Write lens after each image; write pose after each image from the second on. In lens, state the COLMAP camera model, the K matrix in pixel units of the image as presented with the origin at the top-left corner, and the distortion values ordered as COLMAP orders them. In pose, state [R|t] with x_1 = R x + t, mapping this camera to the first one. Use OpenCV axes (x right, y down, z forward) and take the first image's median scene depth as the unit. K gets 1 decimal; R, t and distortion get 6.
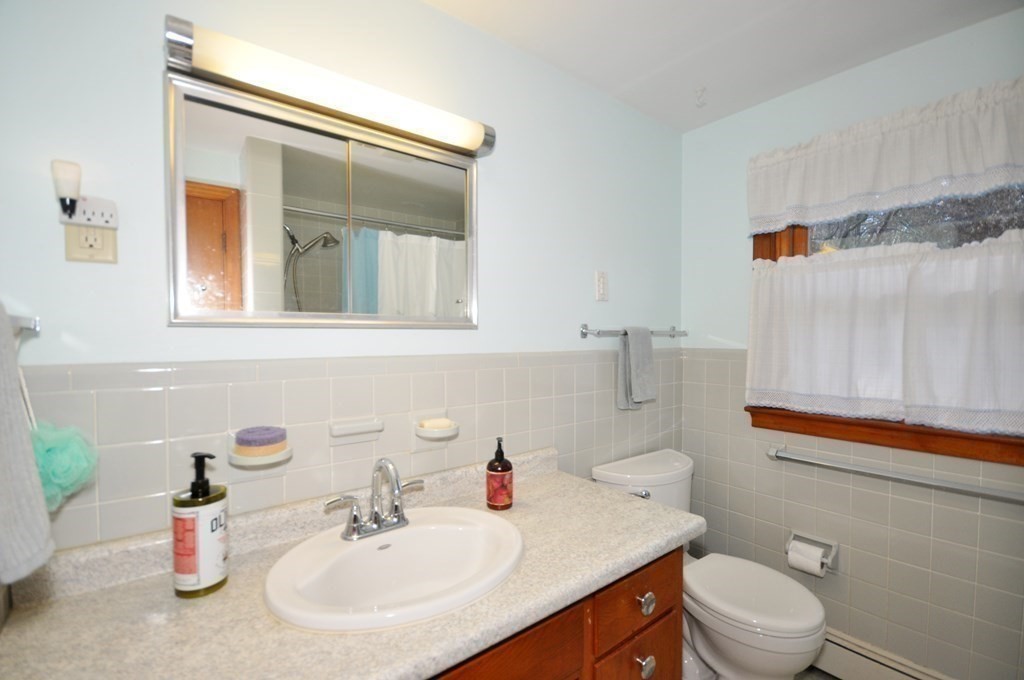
lens RADIAL K [[456.2, 0, 516.1], [0, 456.2, 342.7], [0, 0, 1]] dist [0.031651, -0.024094]
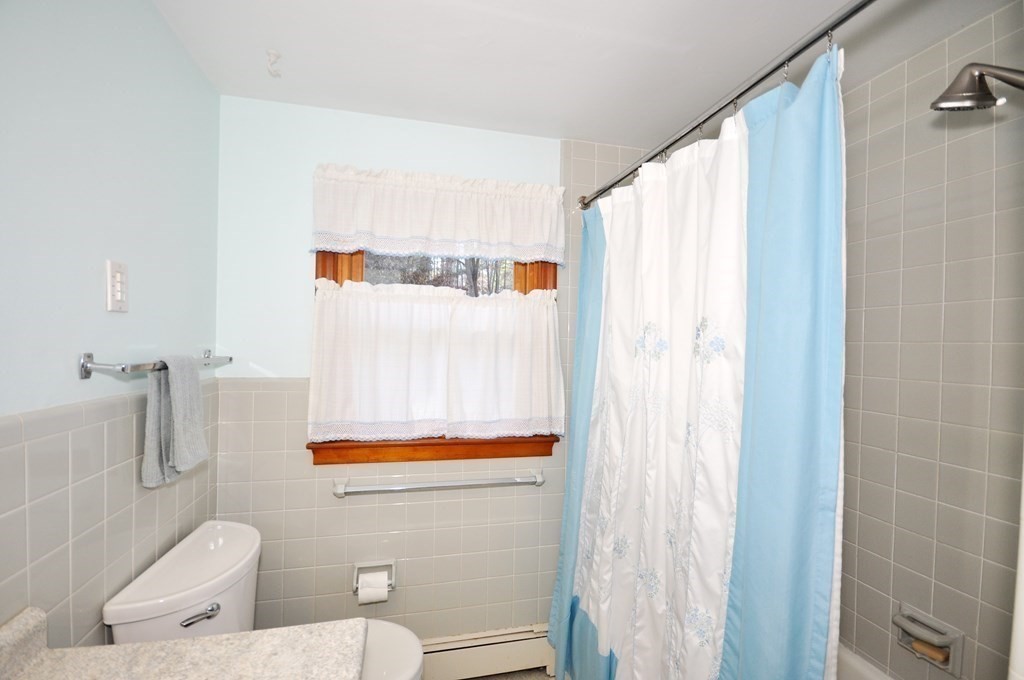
lens RADIAL K [[448.6, 0, 507.8], [0, 448.6, 346.5], [0, 0, 1]] dist [0.012336, -0.012976]
pose [[0.432014, 0.005777, 0.901848, -0.119640], [-0.013392, 0.999910, 0.000010, -0.056174], [-0.901768, -0.012082, 0.432052, 0.306975]]
